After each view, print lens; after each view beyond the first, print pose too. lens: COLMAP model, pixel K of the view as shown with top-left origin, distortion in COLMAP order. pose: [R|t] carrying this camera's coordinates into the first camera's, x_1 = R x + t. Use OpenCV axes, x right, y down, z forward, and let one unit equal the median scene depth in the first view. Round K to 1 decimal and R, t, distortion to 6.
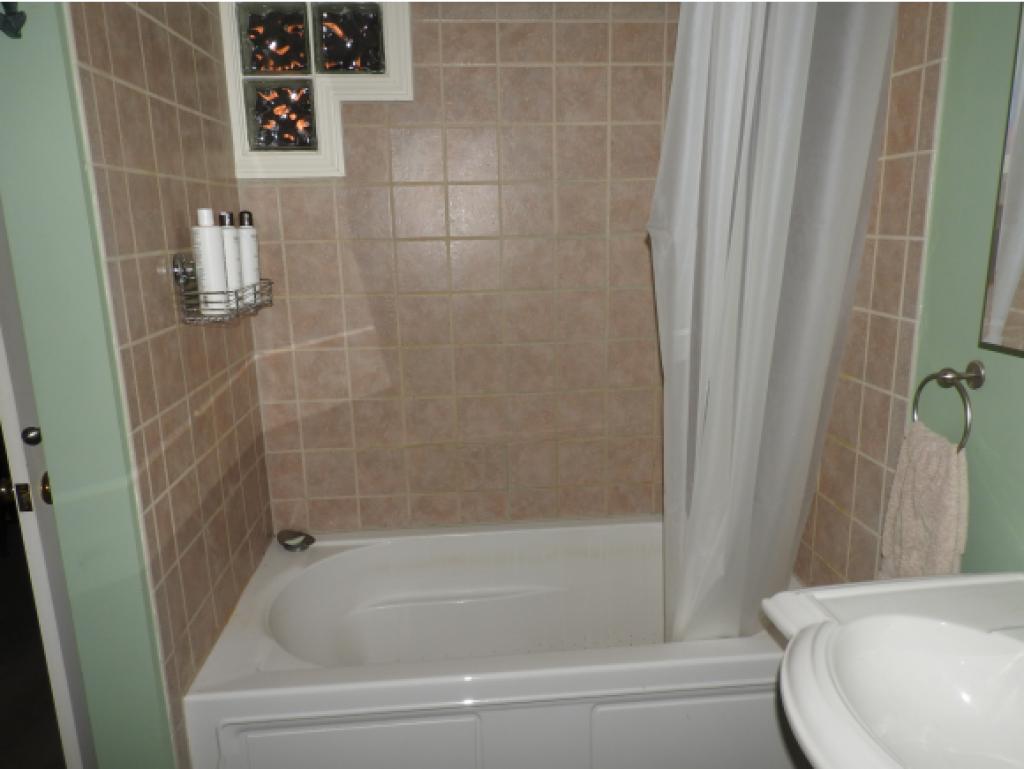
lens RADIAL K [[726.3, 0, 516.5], [0, 726.3, 385.4], [0, 0, 1]] dist [0.011197, -0.005457]
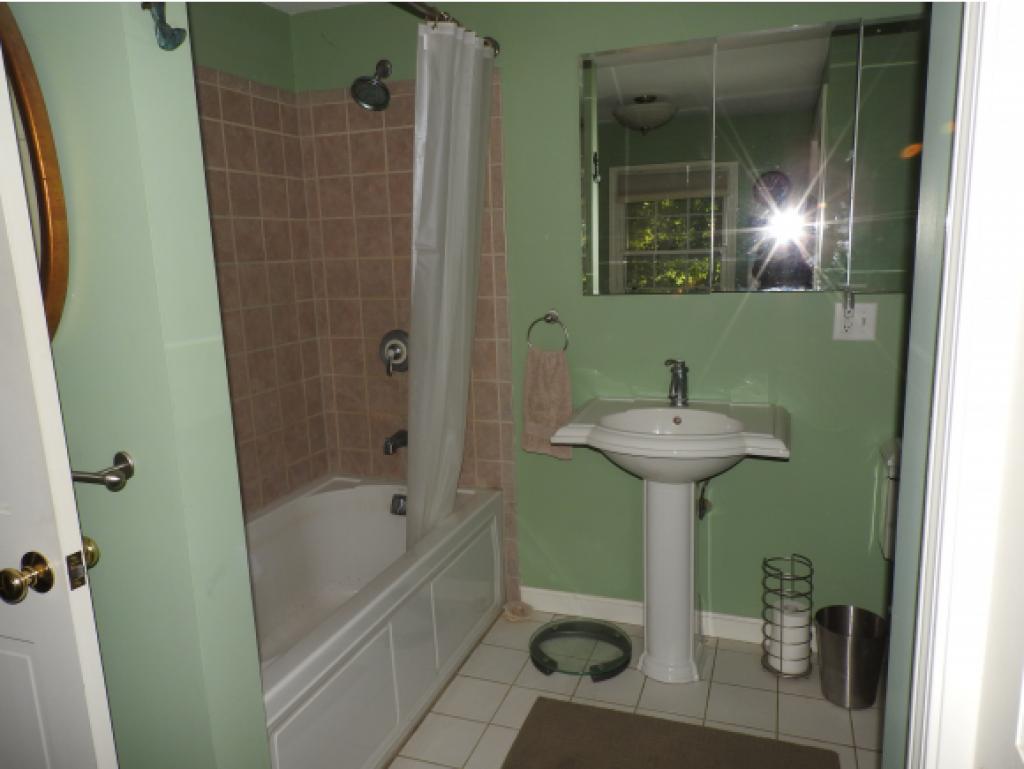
lens RADIAL K [[726.3, 0, 516.5], [0, 726.3, 385.4], [0, 0, 1]] dist [0.011197, -0.005457]
pose [[0.428652, -0.164569, 0.888355, -0.937075], [0.228891, 0.970973, 0.069428, 0.007097], [-0.873995, 0.173576, 0.453878, 0.131756]]
